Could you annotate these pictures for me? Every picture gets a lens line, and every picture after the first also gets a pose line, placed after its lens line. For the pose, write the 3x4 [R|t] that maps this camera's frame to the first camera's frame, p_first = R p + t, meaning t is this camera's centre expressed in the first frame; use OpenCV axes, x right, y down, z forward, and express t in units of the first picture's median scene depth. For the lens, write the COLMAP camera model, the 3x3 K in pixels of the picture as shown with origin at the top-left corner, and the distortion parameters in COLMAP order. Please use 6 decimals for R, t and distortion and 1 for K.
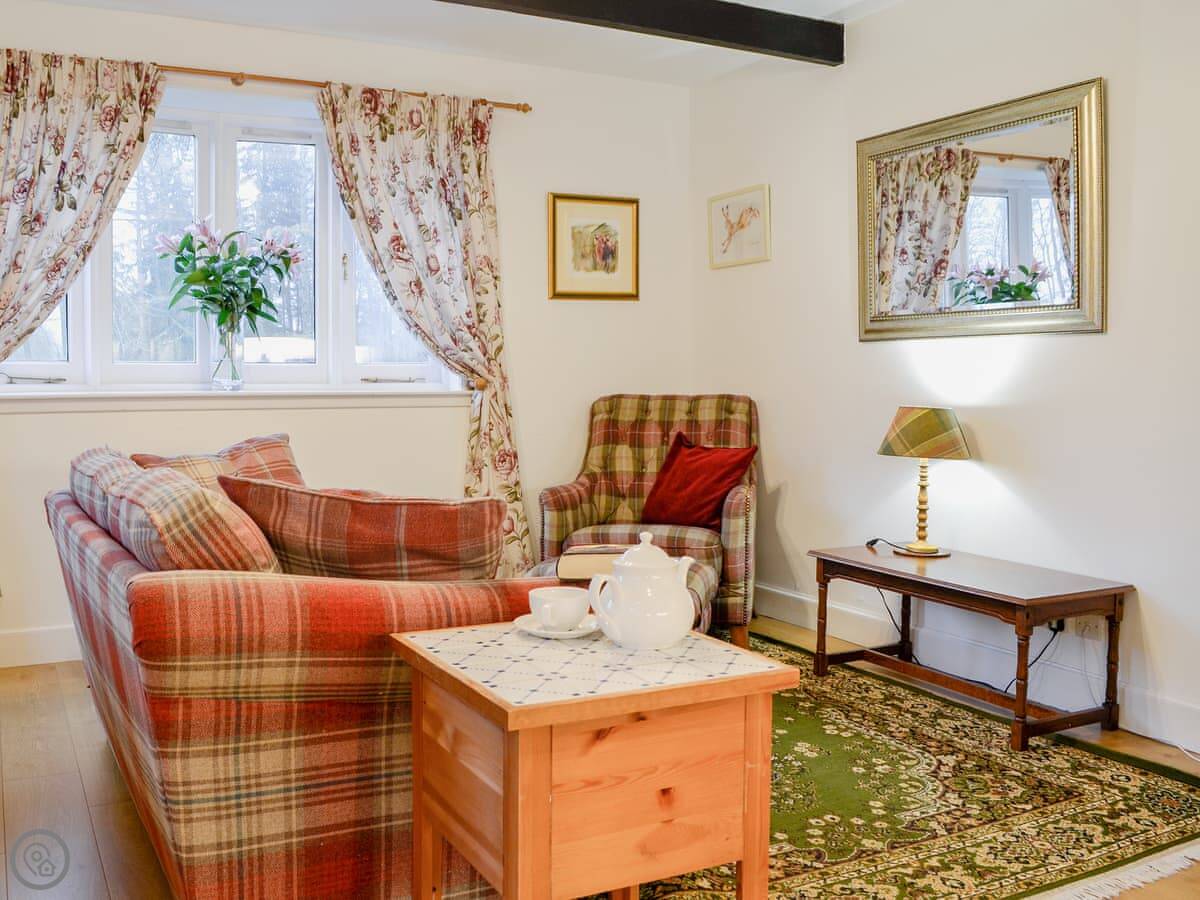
lens RADIAL K [[1161.4, 0, 699.0], [0, 1161.4, 382.3], [0, 0, 1]] dist [-0.074369, 0.028969]
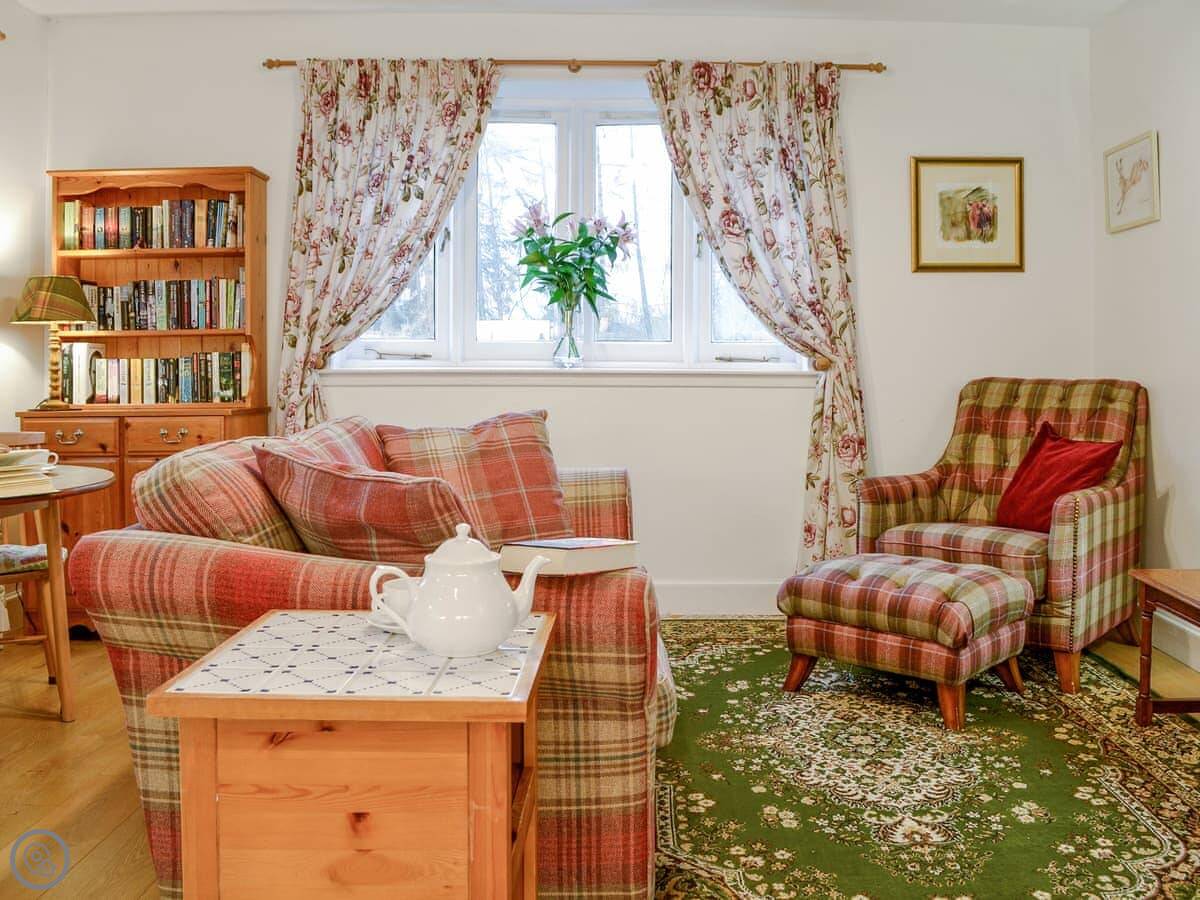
lens RADIAL K [[1209.5, 0, 652.5], [0, 1209.5, 333.0], [0, 0, 1]] dist [-0.061555, 0.022753]
pose [[0.883713, -0.001304, -0.468027, 0.178397], [-0.010470, 0.999691, -0.022555, -0.000205], [0.467912, 0.024832, 0.883426, 0.081464]]
